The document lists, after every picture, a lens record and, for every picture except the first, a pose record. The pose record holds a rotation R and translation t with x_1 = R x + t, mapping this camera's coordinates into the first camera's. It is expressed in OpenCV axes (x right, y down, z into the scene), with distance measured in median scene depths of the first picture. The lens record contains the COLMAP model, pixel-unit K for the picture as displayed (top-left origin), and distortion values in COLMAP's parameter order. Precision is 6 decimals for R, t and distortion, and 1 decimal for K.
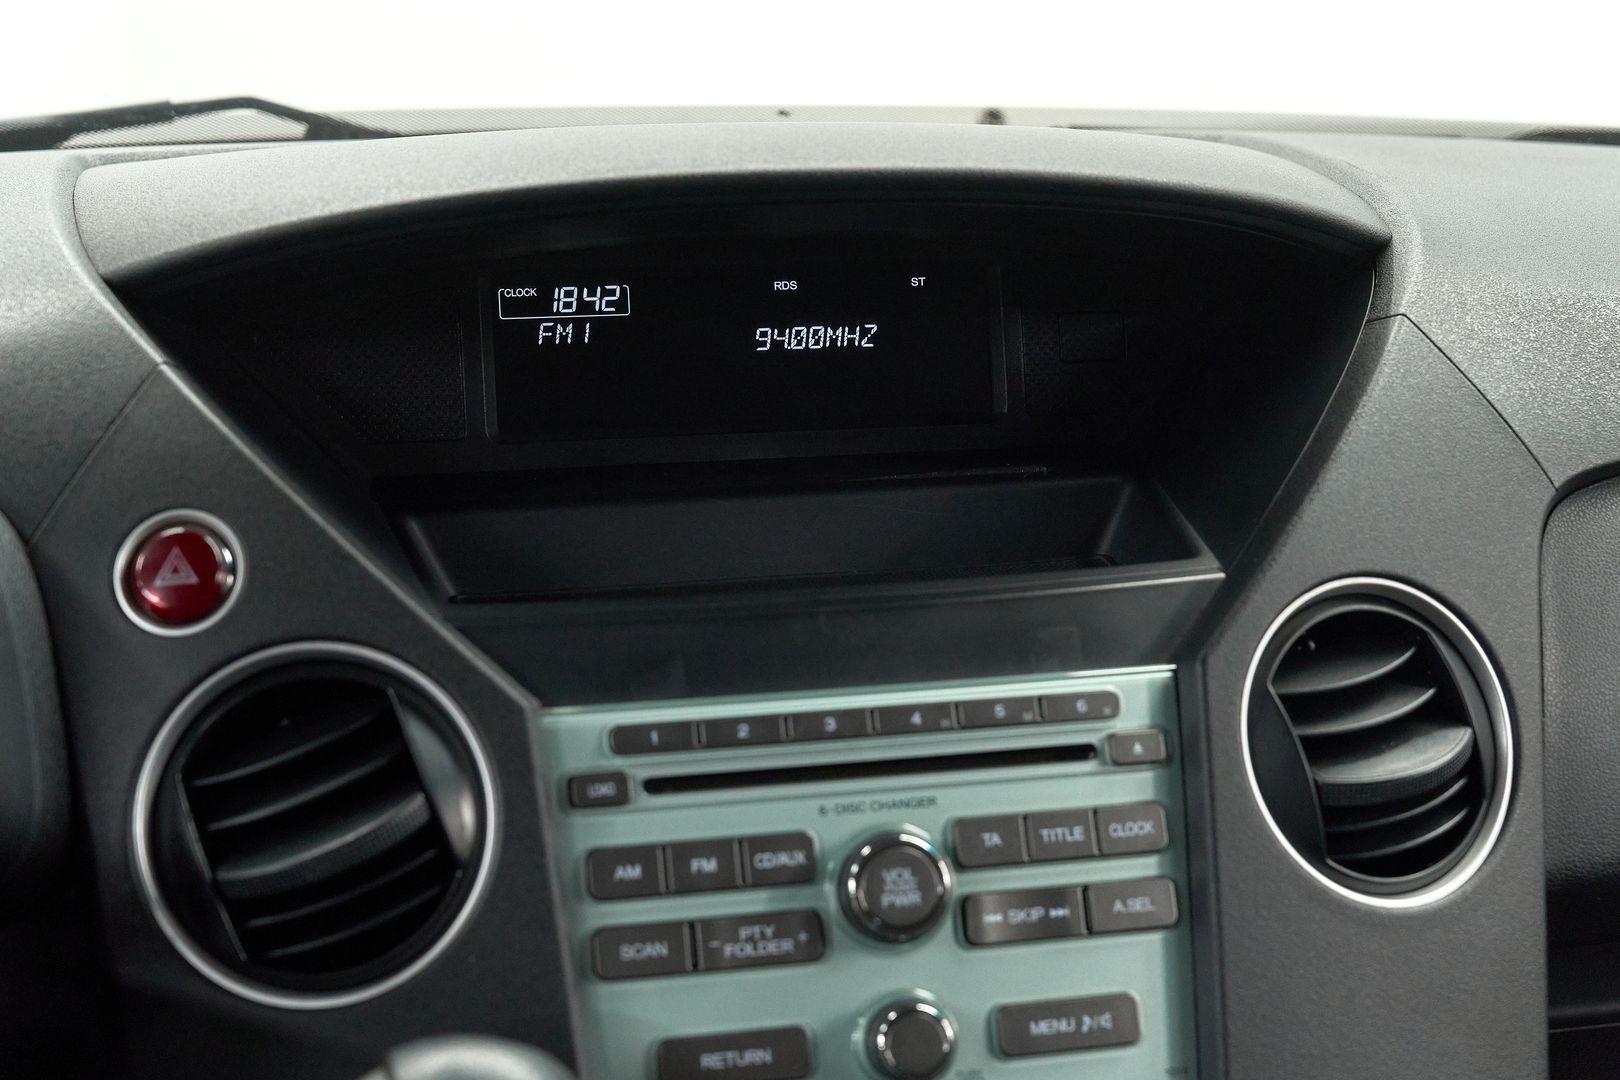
lens RADIAL K [[2424.7, 0, 828.1], [0, 2424.7, 562.0], [0, 0, 1]] dist [-0.080480, 0.000000]
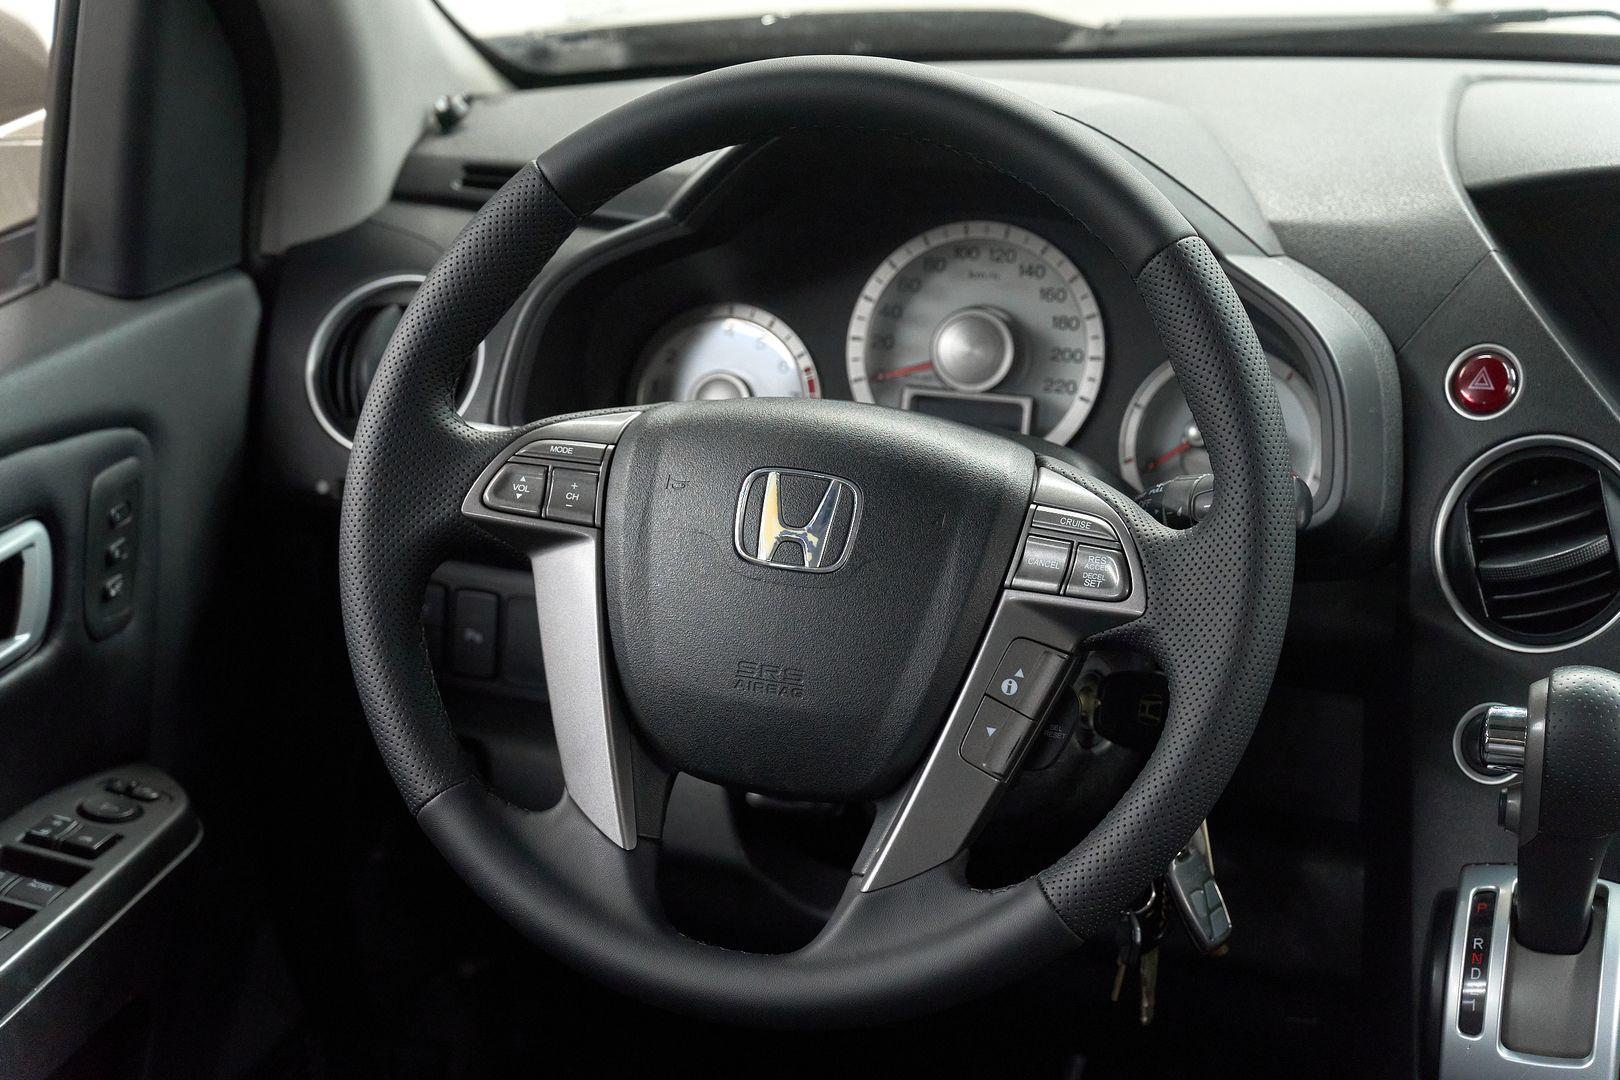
lens RADIAL K [[3125.5, 0, 869.6], [0, 3125.5, 585.5], [0, 0, 1]] dist [-0.117734, 0.000000]
pose [[0.877527, 0.154932, -0.453808, 0.337256], [-0.120025, 0.987208, 0.104945, -0.030361], [0.464263, -0.037623, 0.884898, -1.045705]]
